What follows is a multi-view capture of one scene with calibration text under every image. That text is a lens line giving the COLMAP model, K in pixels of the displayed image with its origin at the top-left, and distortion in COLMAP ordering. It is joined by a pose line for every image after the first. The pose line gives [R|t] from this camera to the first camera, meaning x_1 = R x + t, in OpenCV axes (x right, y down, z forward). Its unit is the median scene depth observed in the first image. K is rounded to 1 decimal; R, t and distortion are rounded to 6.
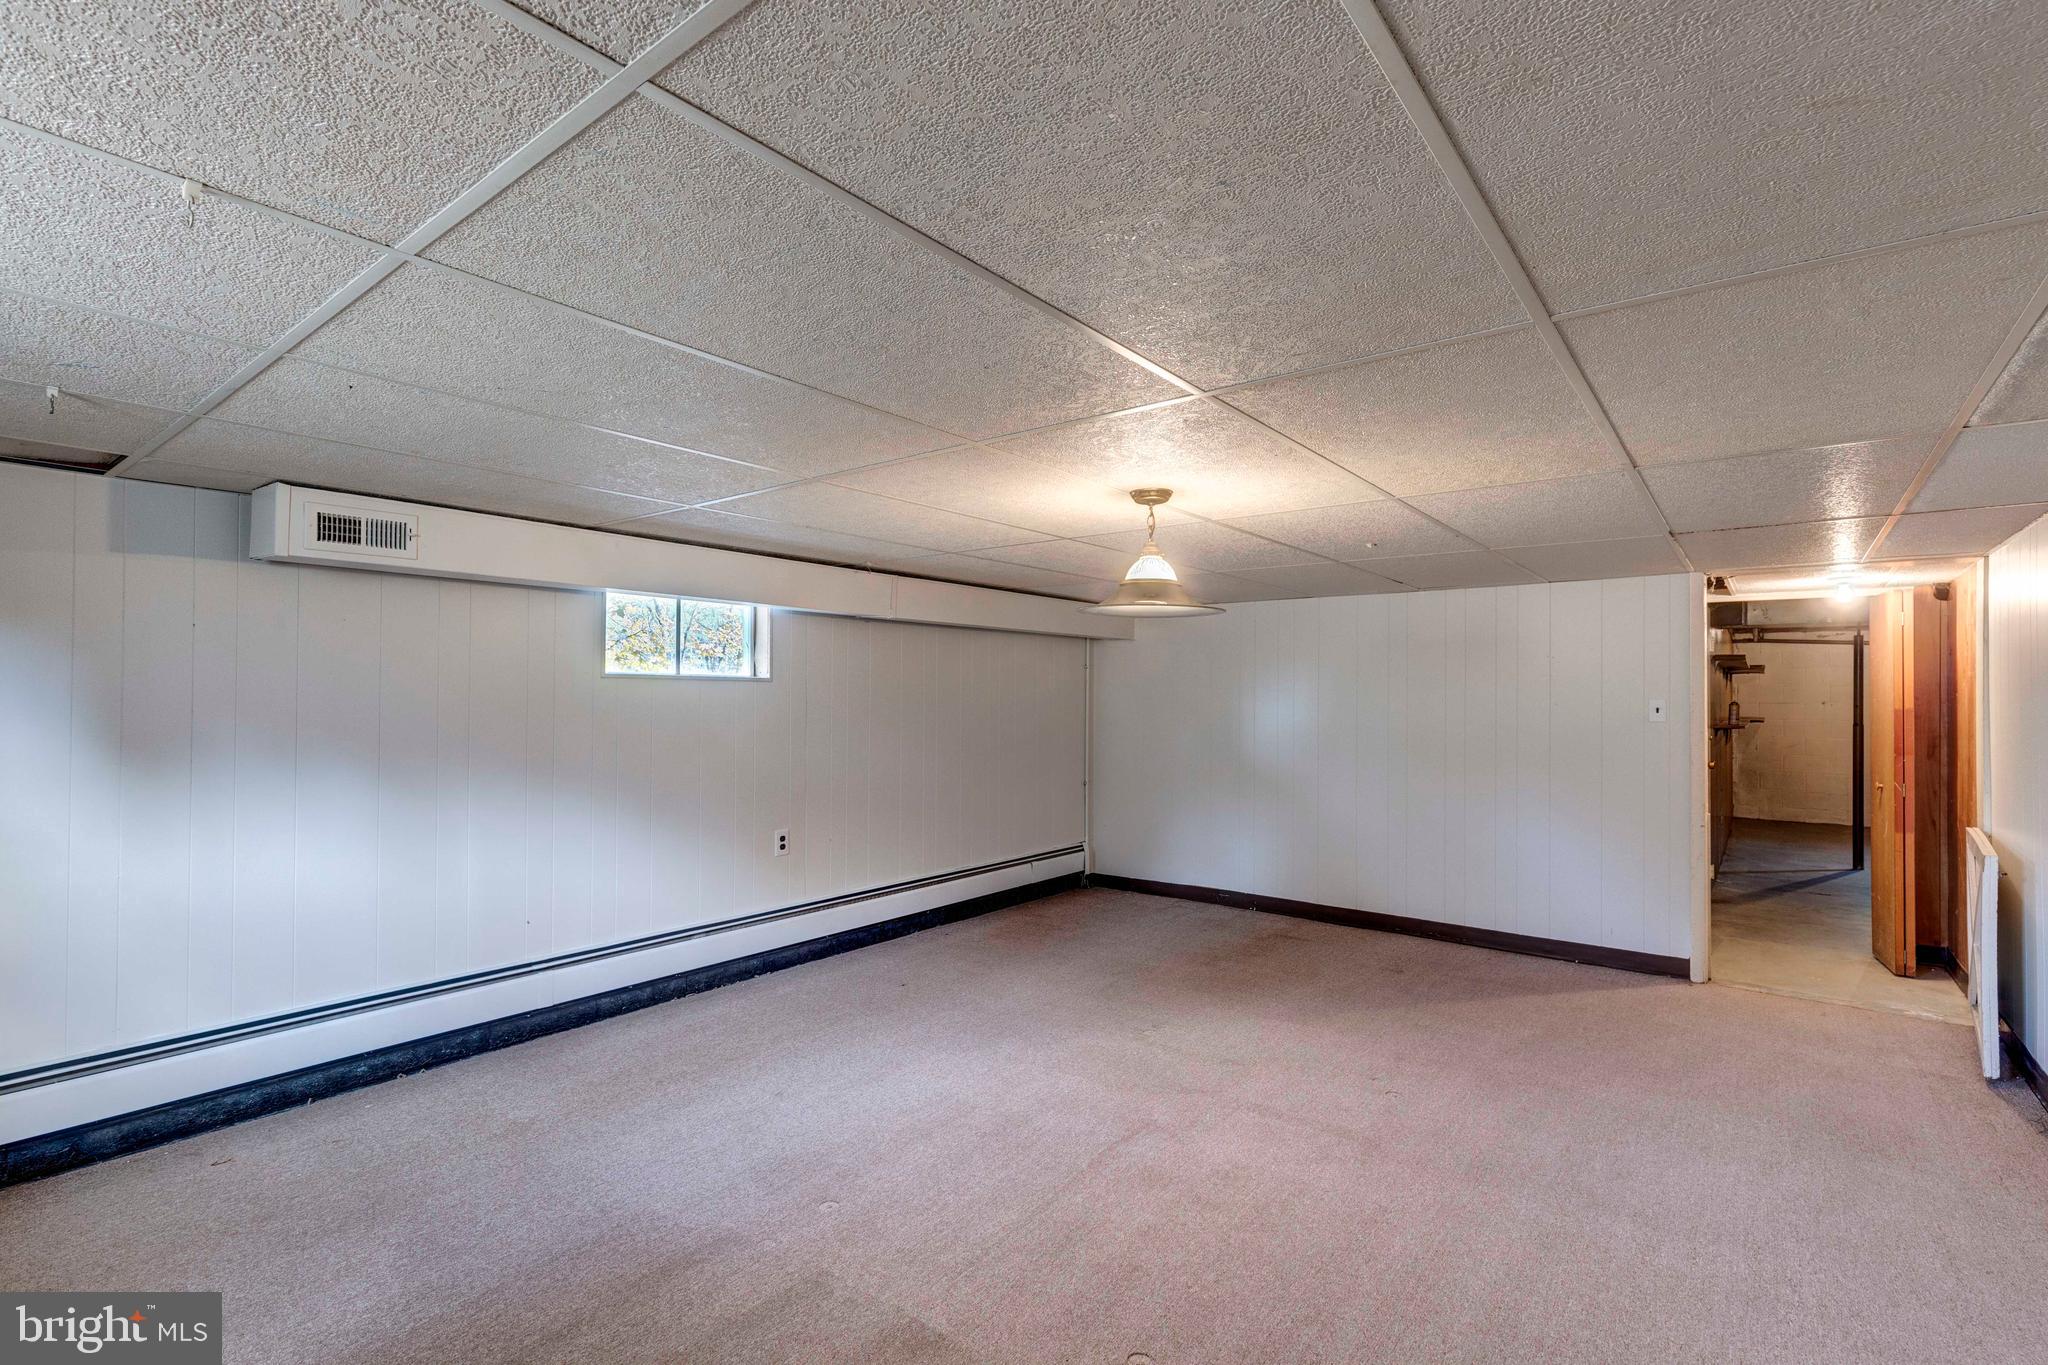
lens RADIAL K [[929.1, 0, 1025.4], [0, 929.1, 696.8], [0, 0, 1]] dist [0.004871, -0.000181]
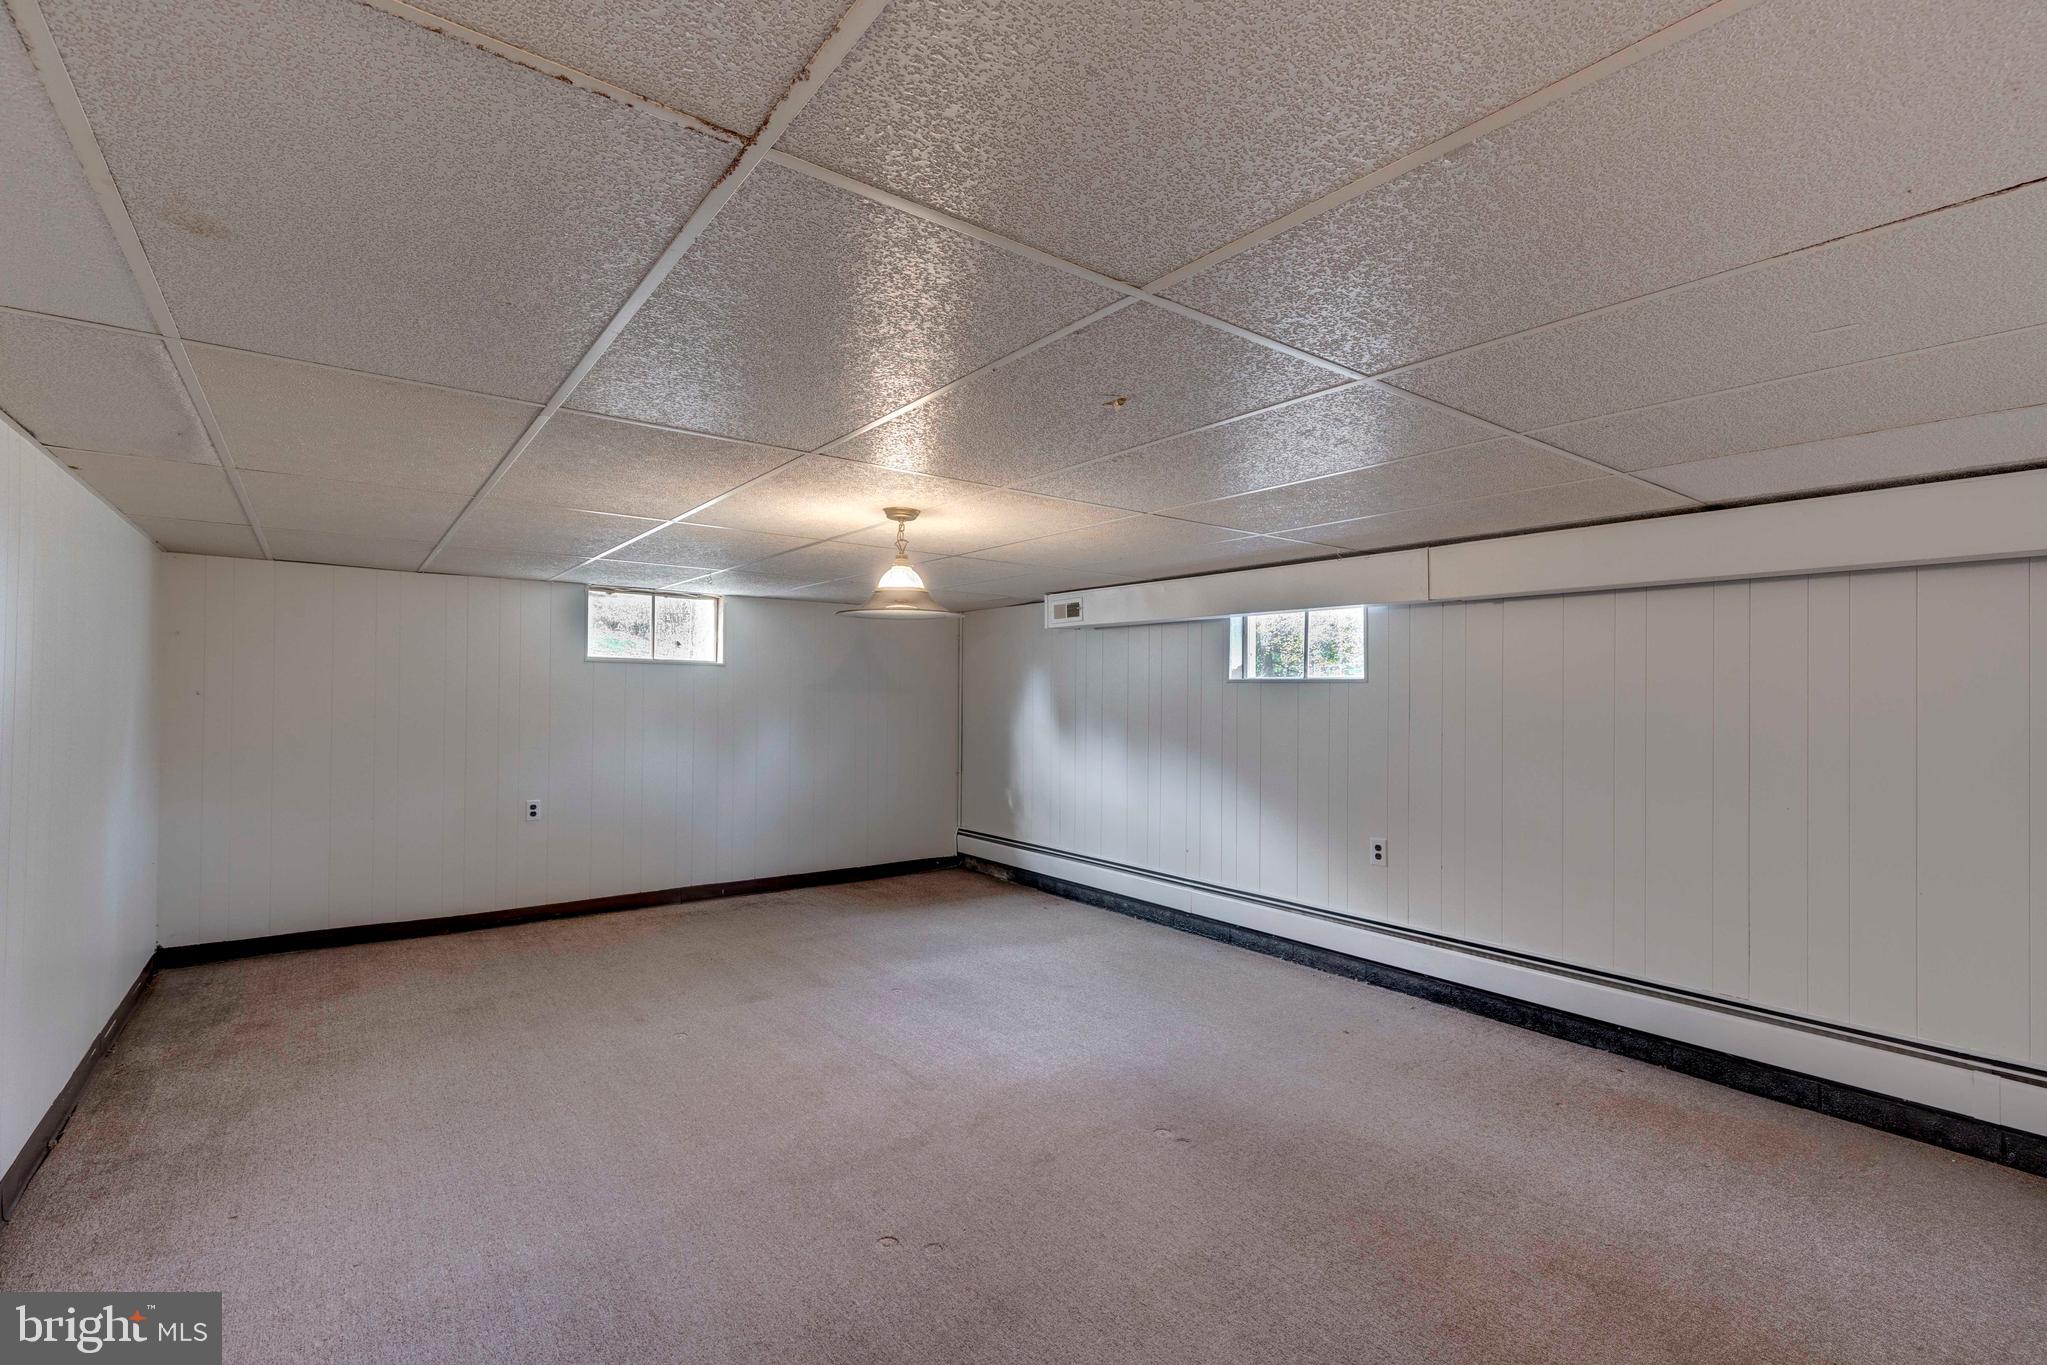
lens RADIAL K [[928.7, 0, 1024.9], [0, 928.7, 696.8], [0, 0, 1]] dist [0.004871, -0.000181]
pose [[-0.250866, 0.002514, -0.968019, 0.800041], [-0.002845, 0.999990, 0.003335, -0.004002], [0.968018, 0.003590, -0.250857, 0.951510]]
